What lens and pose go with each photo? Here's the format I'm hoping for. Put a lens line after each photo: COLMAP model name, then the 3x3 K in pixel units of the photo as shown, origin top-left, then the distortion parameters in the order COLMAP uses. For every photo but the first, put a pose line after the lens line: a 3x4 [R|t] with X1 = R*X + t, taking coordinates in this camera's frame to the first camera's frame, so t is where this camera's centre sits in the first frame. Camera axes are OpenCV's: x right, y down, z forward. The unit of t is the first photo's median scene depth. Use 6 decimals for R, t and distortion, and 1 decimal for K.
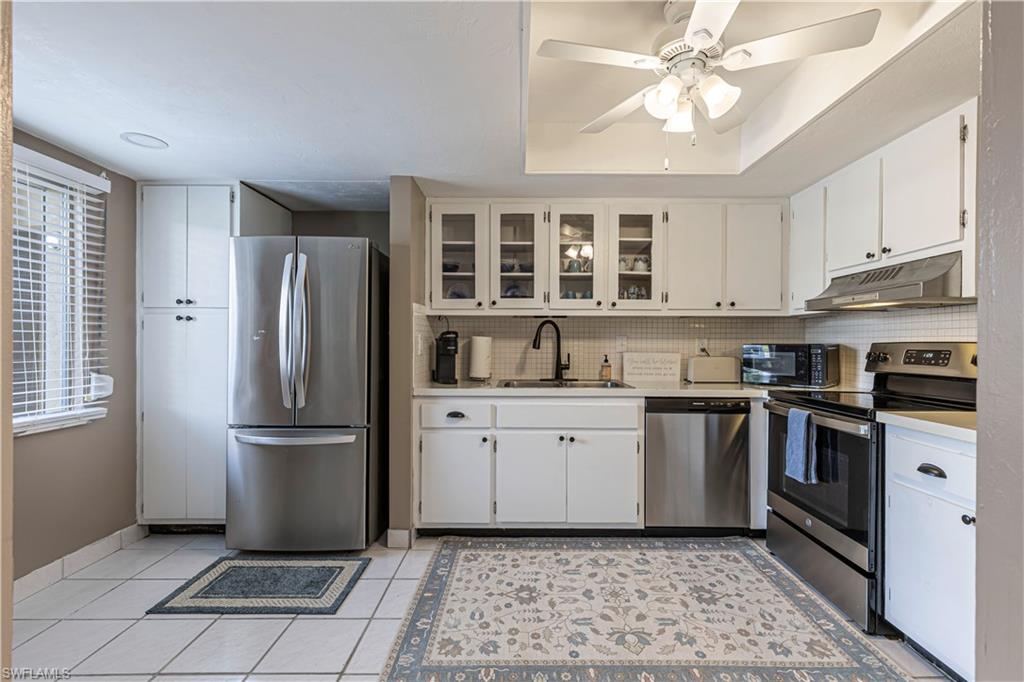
lens RADIAL K [[461.0, 0, 518.1], [0, 461.0, 341.9], [0, 0, 1]] dist [0.012085, -0.001064]
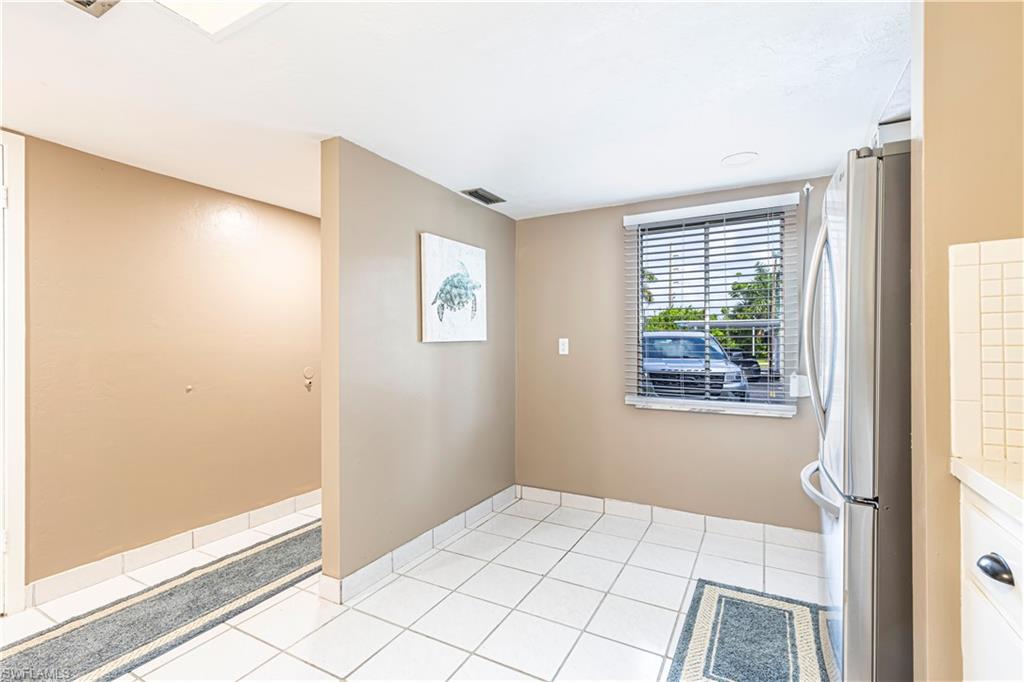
lens RADIAL K [[461.0, 0, 518.1], [0, 461.0, 341.9], [0, 0, 1]] dist [0.012085, -0.001064]
pose [[-0.472784, -0.002423, -0.881175, 0.348533], [0.002182, 0.999990, -0.003920, -0.002078], [0.881176, -0.003776, -0.472774, 0.941758]]
